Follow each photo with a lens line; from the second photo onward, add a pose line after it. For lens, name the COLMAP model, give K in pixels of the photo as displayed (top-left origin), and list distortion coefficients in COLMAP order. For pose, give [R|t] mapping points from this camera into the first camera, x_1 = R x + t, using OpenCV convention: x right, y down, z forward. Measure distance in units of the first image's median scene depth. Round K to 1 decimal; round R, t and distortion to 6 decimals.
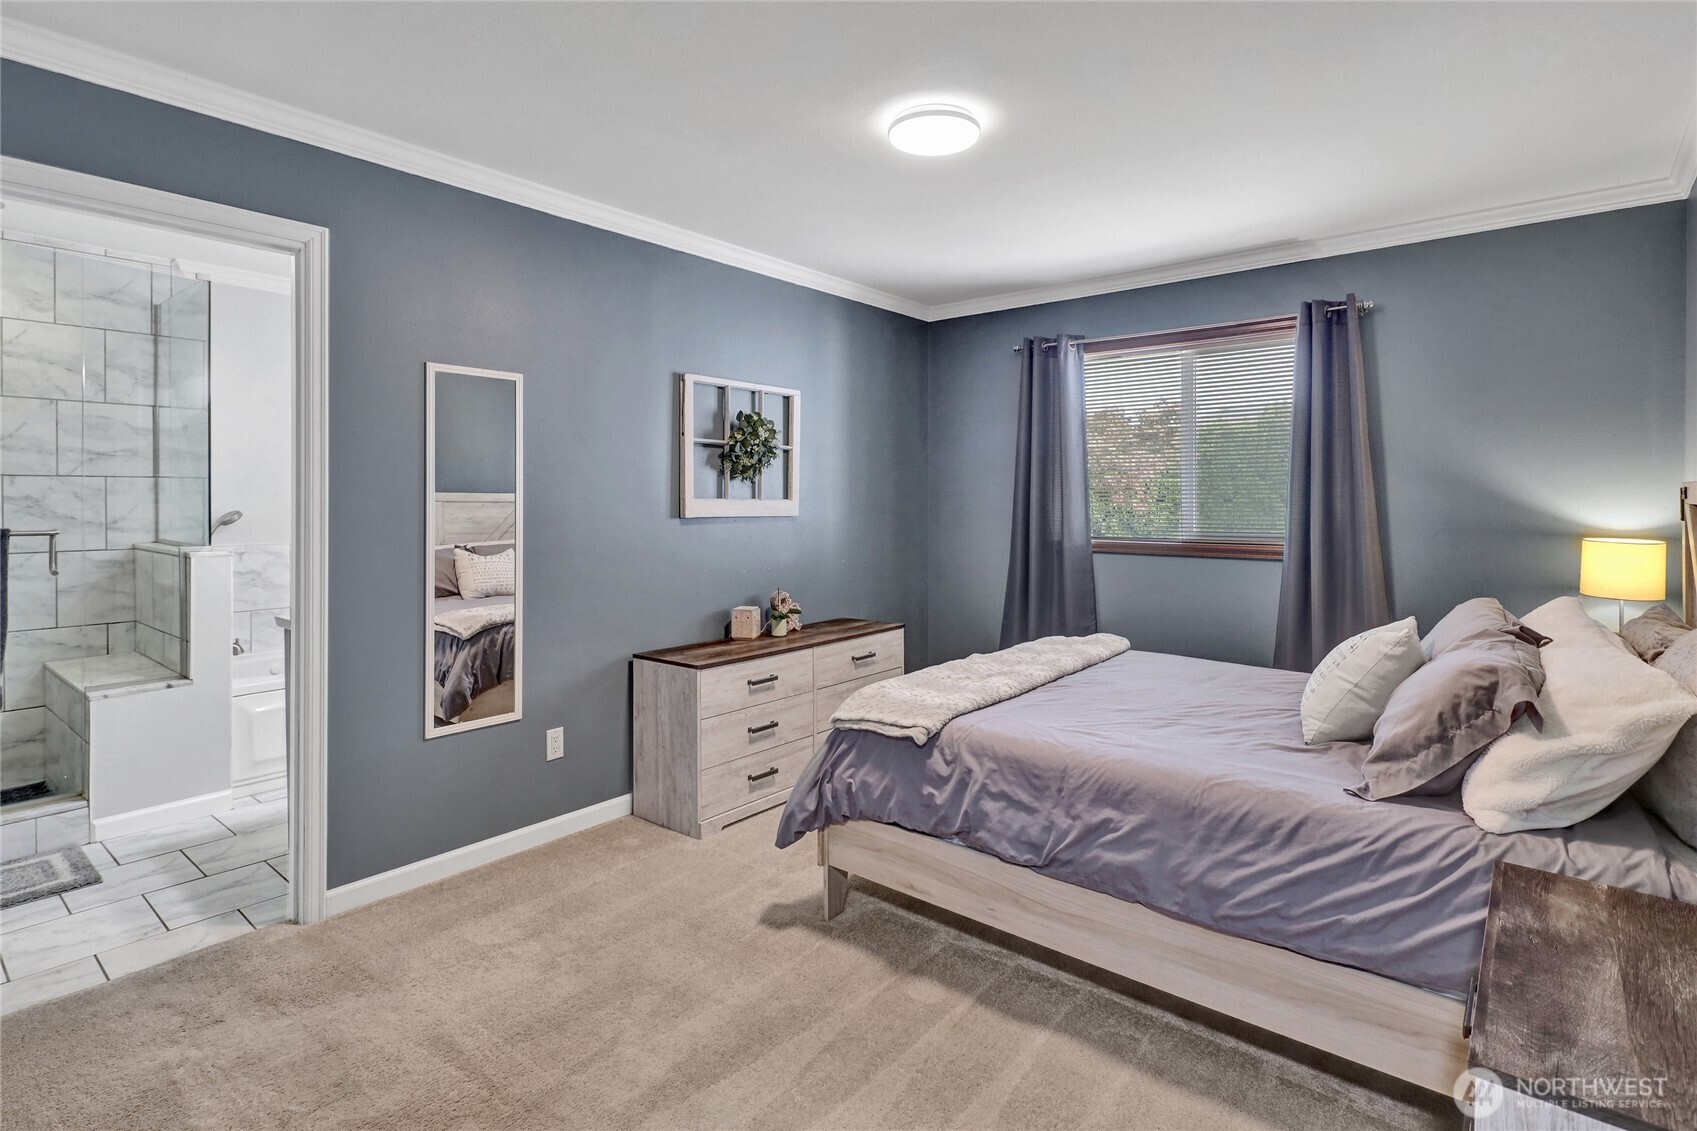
lens RADIAL K [[804.7, 0, 809.3], [0, 804.7, 502.0], [0, 0, 1]] dist [-0.003061, -0.000974]
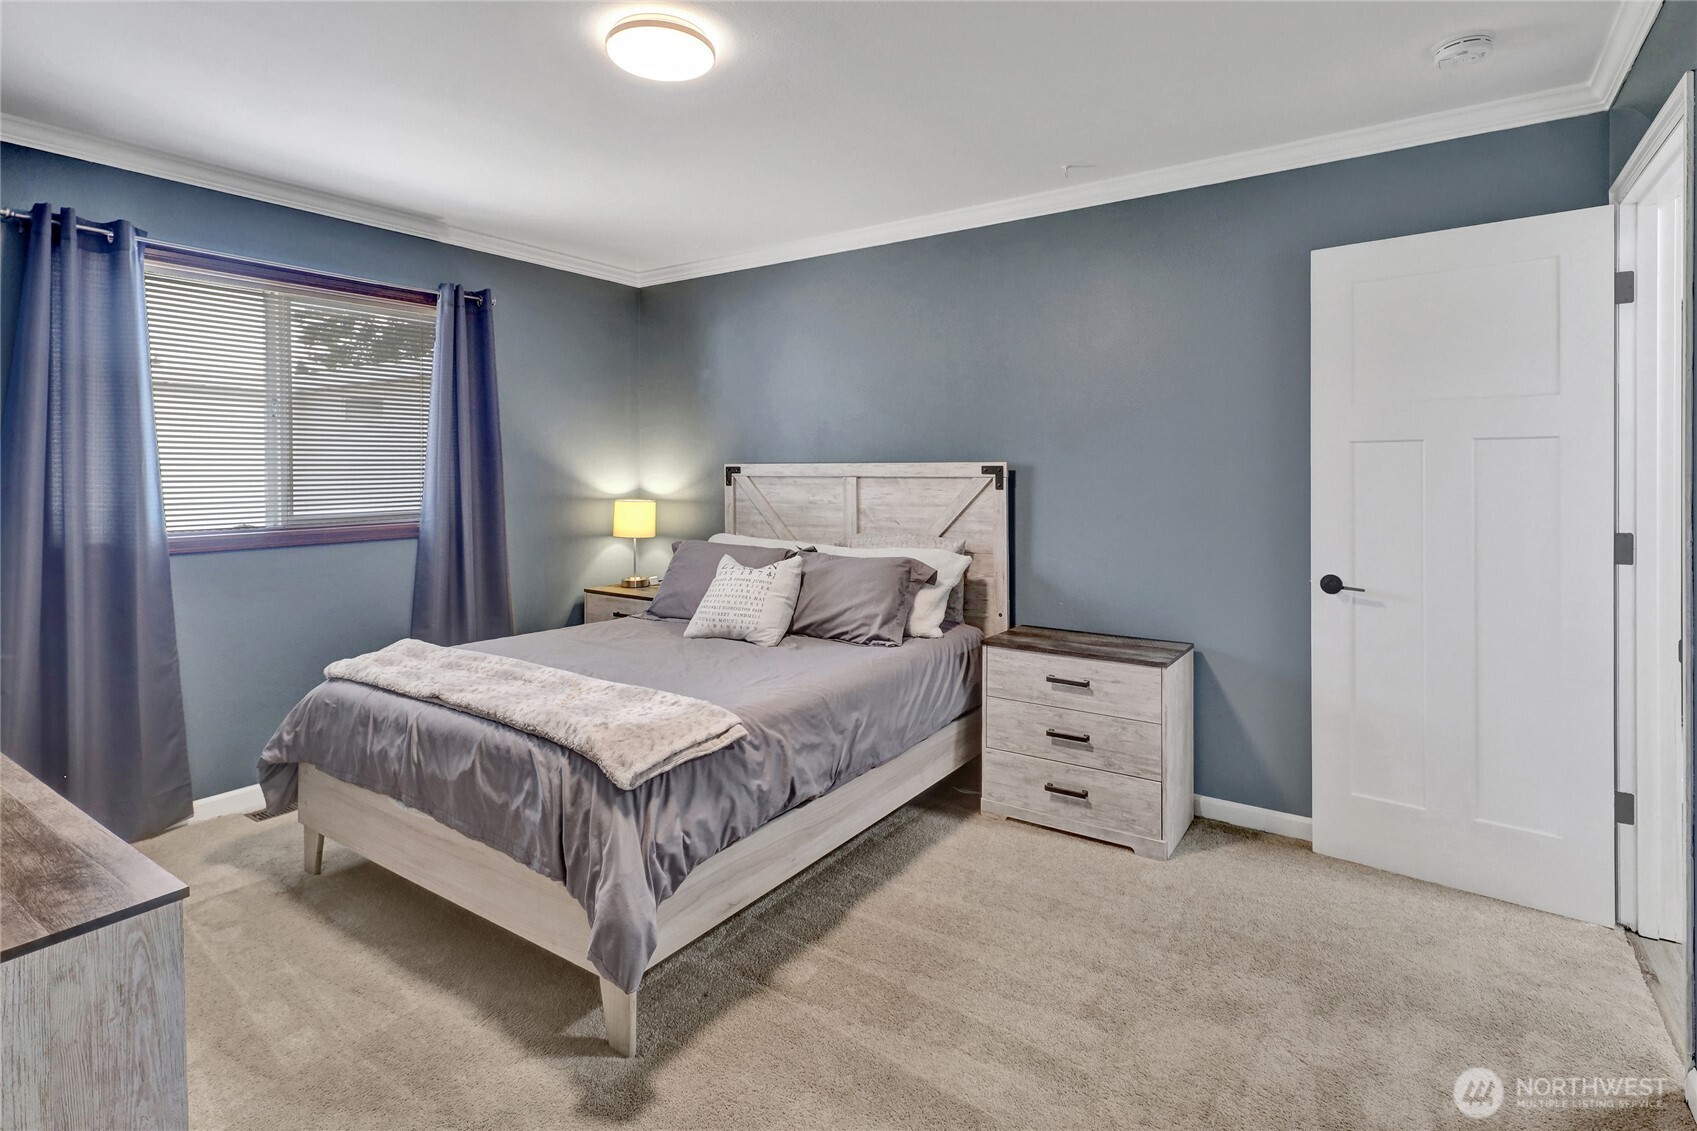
lens RADIAL K [[865.5, 0, 850.2], [0, 865.5, 469.6], [0, 0, 1]] dist [0.001424, 0.000360]
pose [[-0.125733, -0.002415, 0.992061, -0.939138], [0.007006, 0.999970, 0.003323, -0.016736], [-0.992039, 0.007368, -0.125713, 1.081467]]
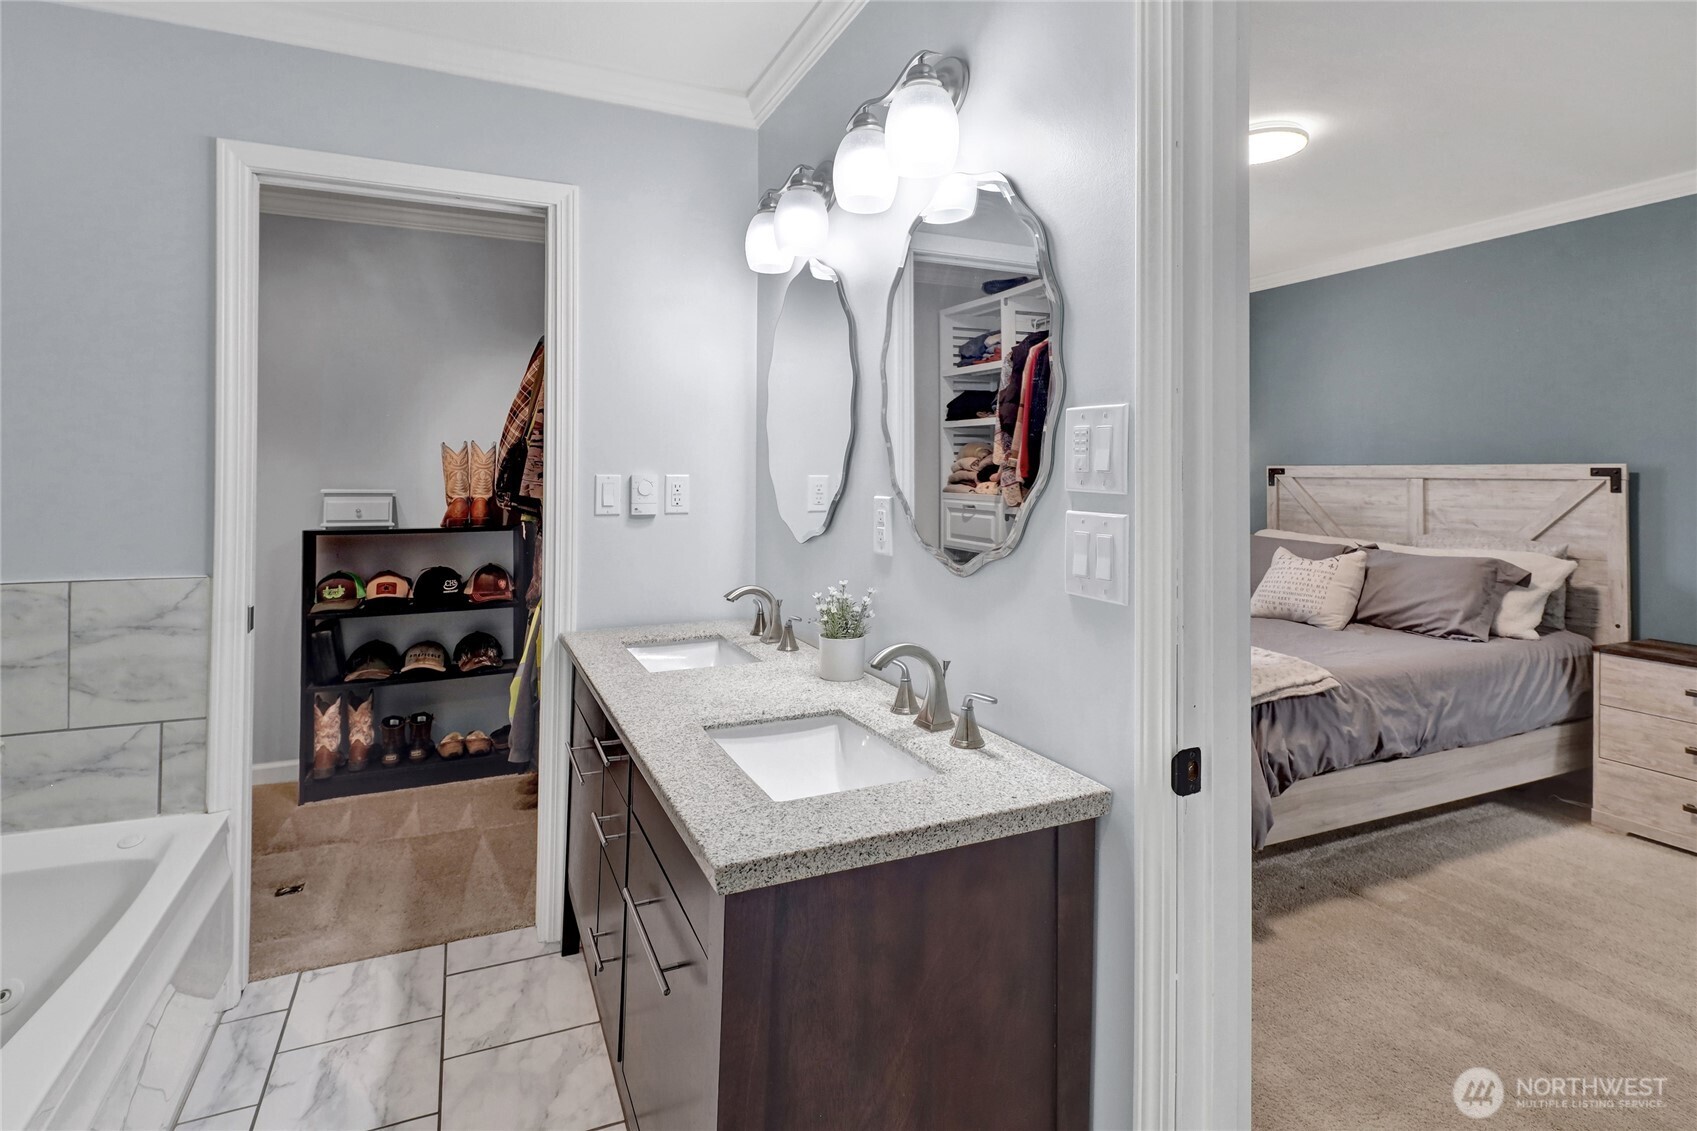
lens RADIAL K [[857.4, 0, 782.8], [0, 857.4, 460.1], [0, 0, 1]] dist [-0.002394, -0.002555]
pose [[0.452220, 0.010984, 0.891839, -1.400721], [0.002147, 0.999908, -0.013404, -0.012779], [-0.891904, 0.007977, 0.452155, 1.238937]]
